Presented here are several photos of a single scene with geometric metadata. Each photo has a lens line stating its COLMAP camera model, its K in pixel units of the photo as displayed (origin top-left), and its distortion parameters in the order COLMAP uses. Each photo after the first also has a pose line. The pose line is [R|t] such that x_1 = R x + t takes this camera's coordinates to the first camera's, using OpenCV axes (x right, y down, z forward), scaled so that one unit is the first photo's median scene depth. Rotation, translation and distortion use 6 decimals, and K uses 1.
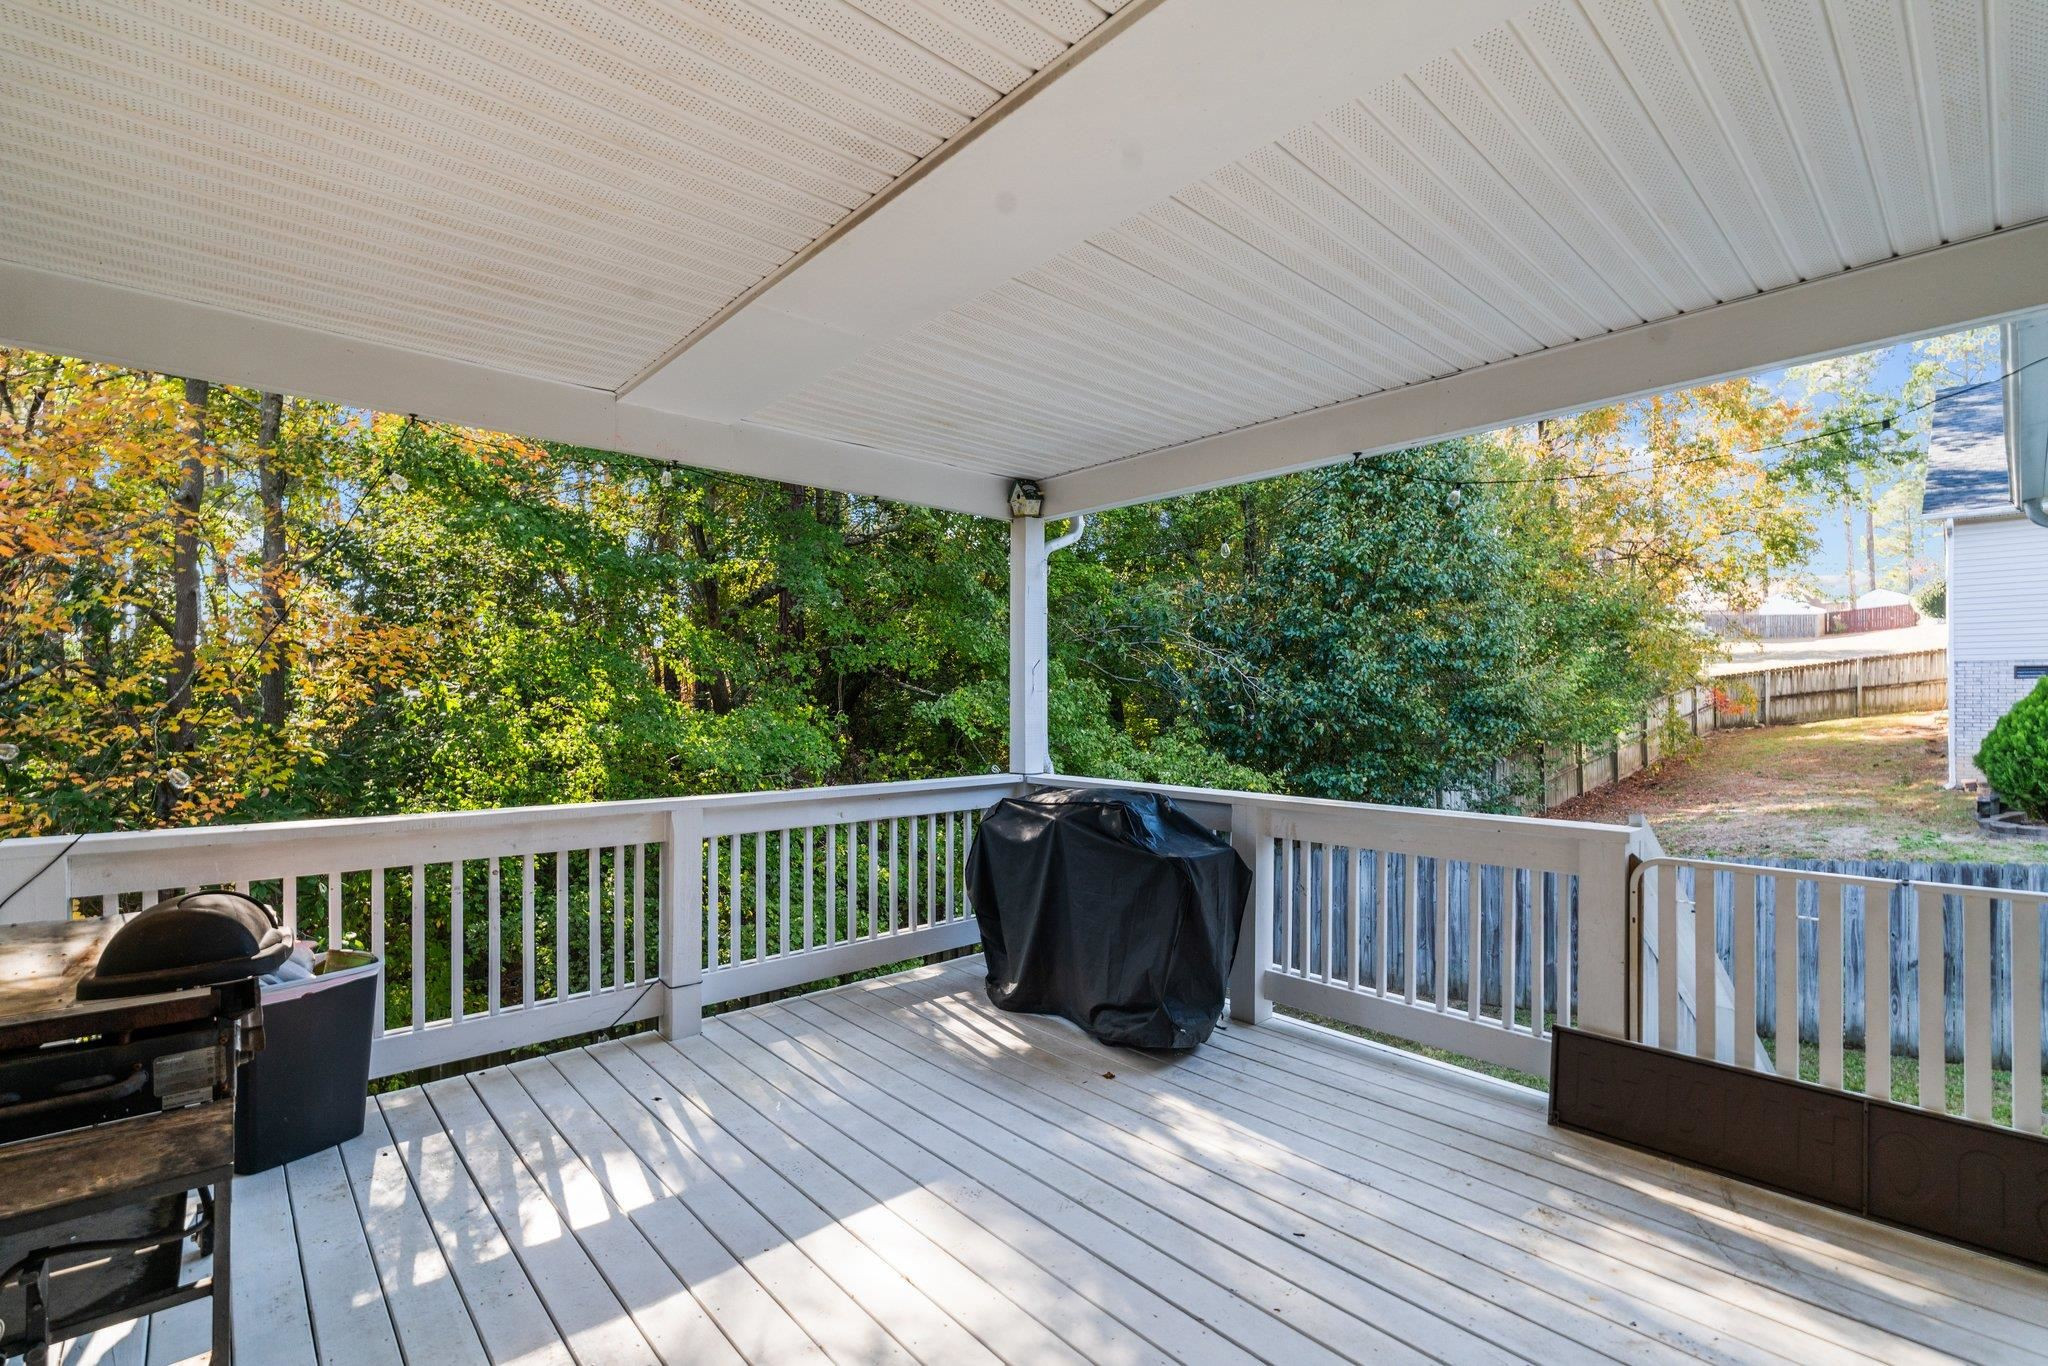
lens RADIAL K [[888.6, 0, 1017.4], [0, 888.6, 701.0], [0, 0, 1]] dist [-0.003522, -0.000150]
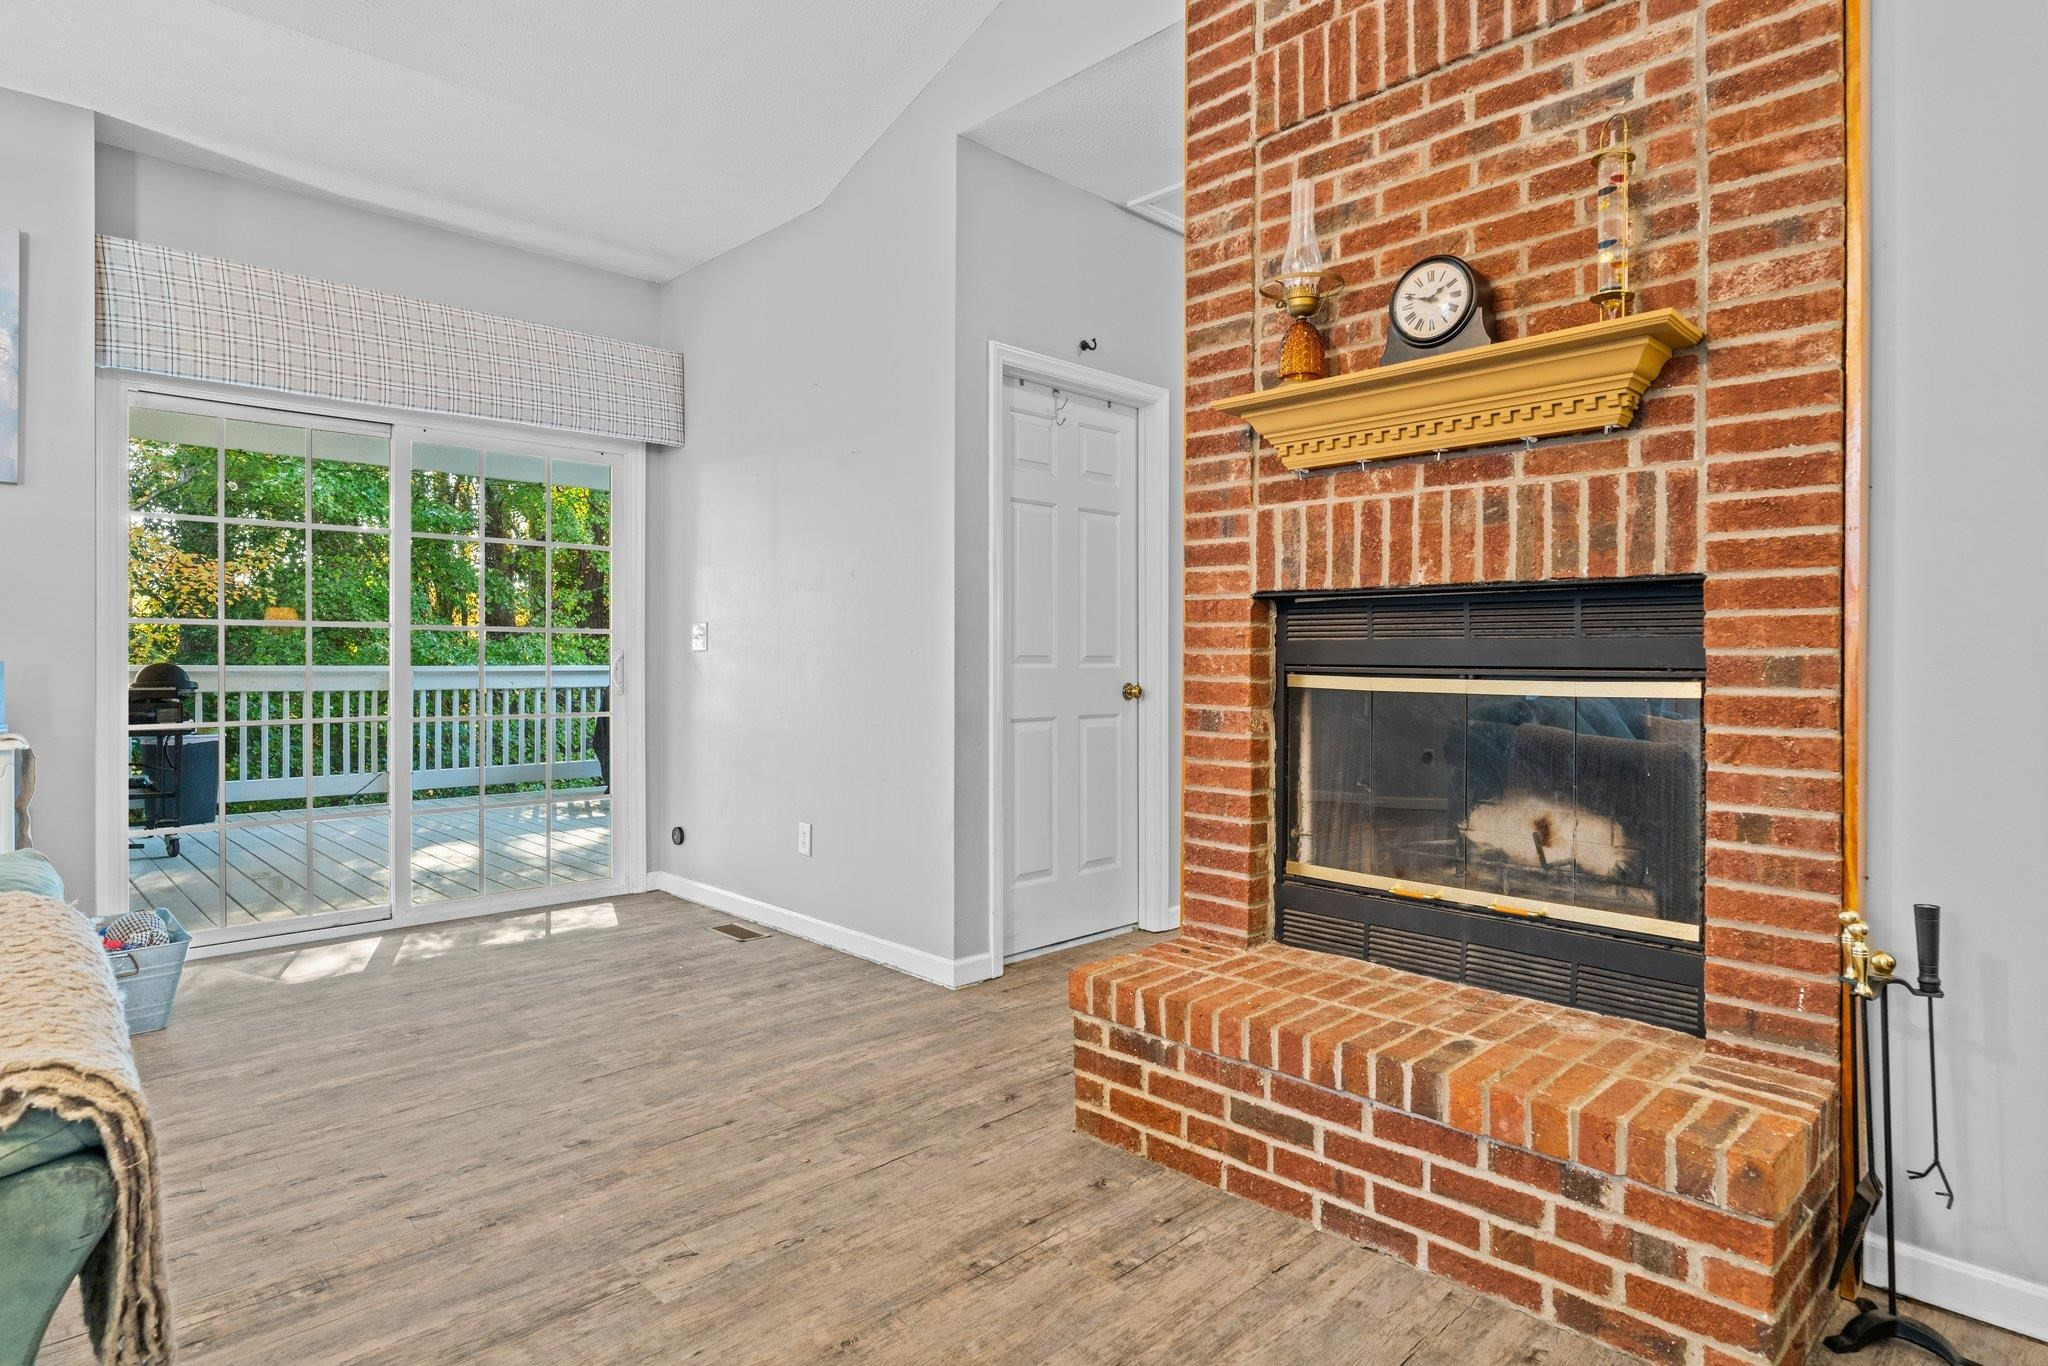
lens RADIAL K [[1098.0, 0, 1021.2], [0, 1098.0, 662.1], [0, 0, 1]] dist [0.001480, -0.000972]
pose [[0.999331, 0.002702, 0.036479, 0.680853], [-0.002740, 0.999996, 0.000999, 0.091312], [-0.036476, -0.001098, 0.999334, -1.064935]]
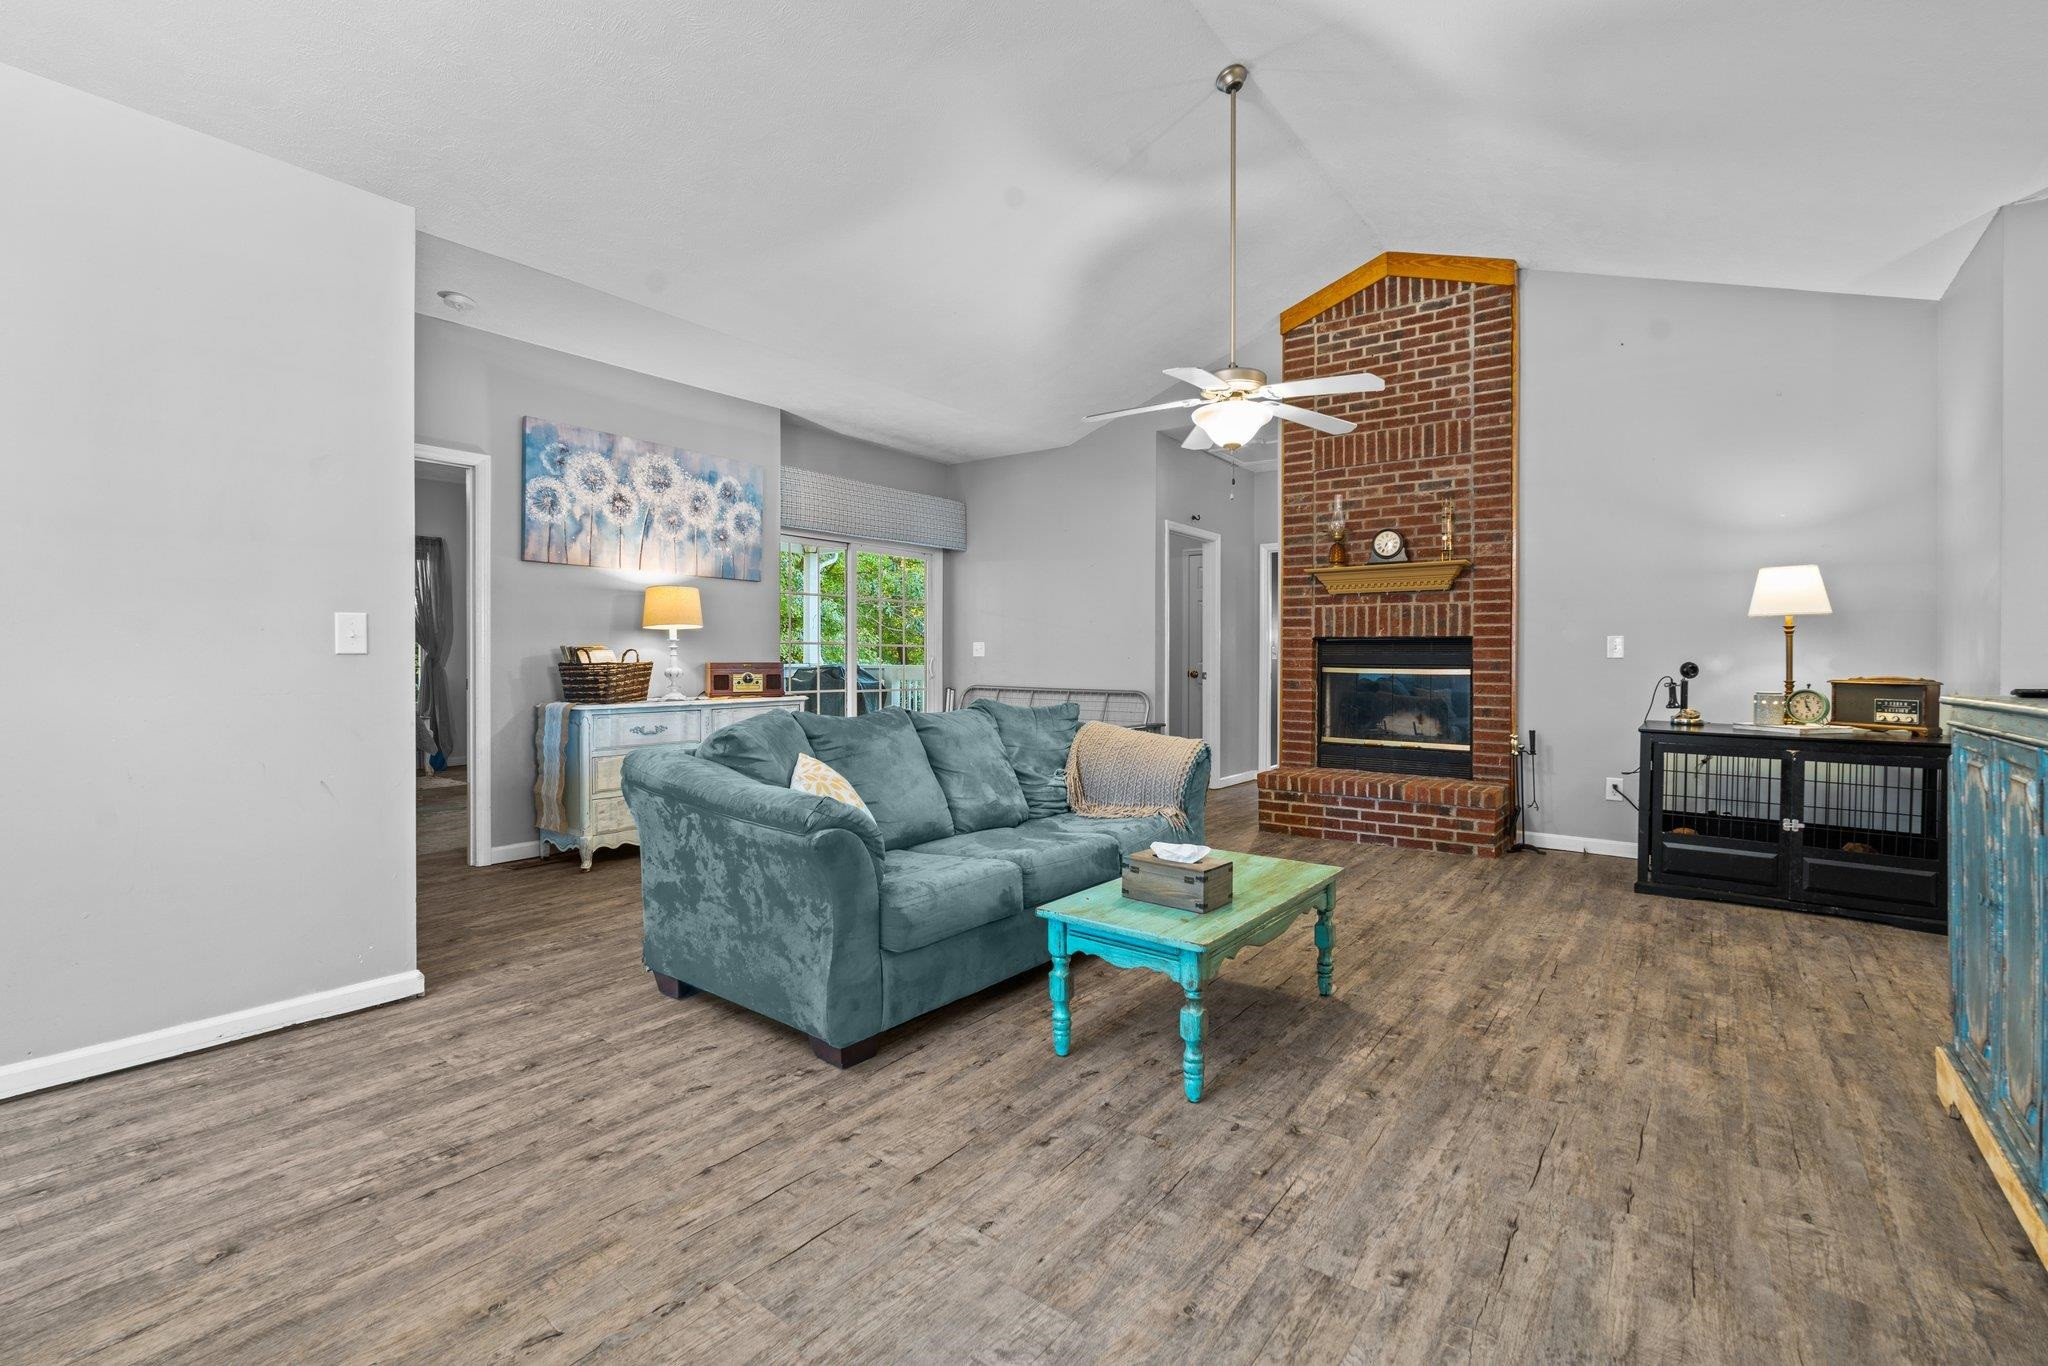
lens RADIAL K [[897.9, 0, 1020.1], [0, 897.9, 665.2], [0, 0, 1]] dist [-0.003714, -0.000576]
pose [[0.982166, 0.002162, 0.188002, 0.132346], [-0.002938, 0.999988, 0.003848, 0.091036], [-0.187992, -0.004332, 0.982161, -1.720278]]
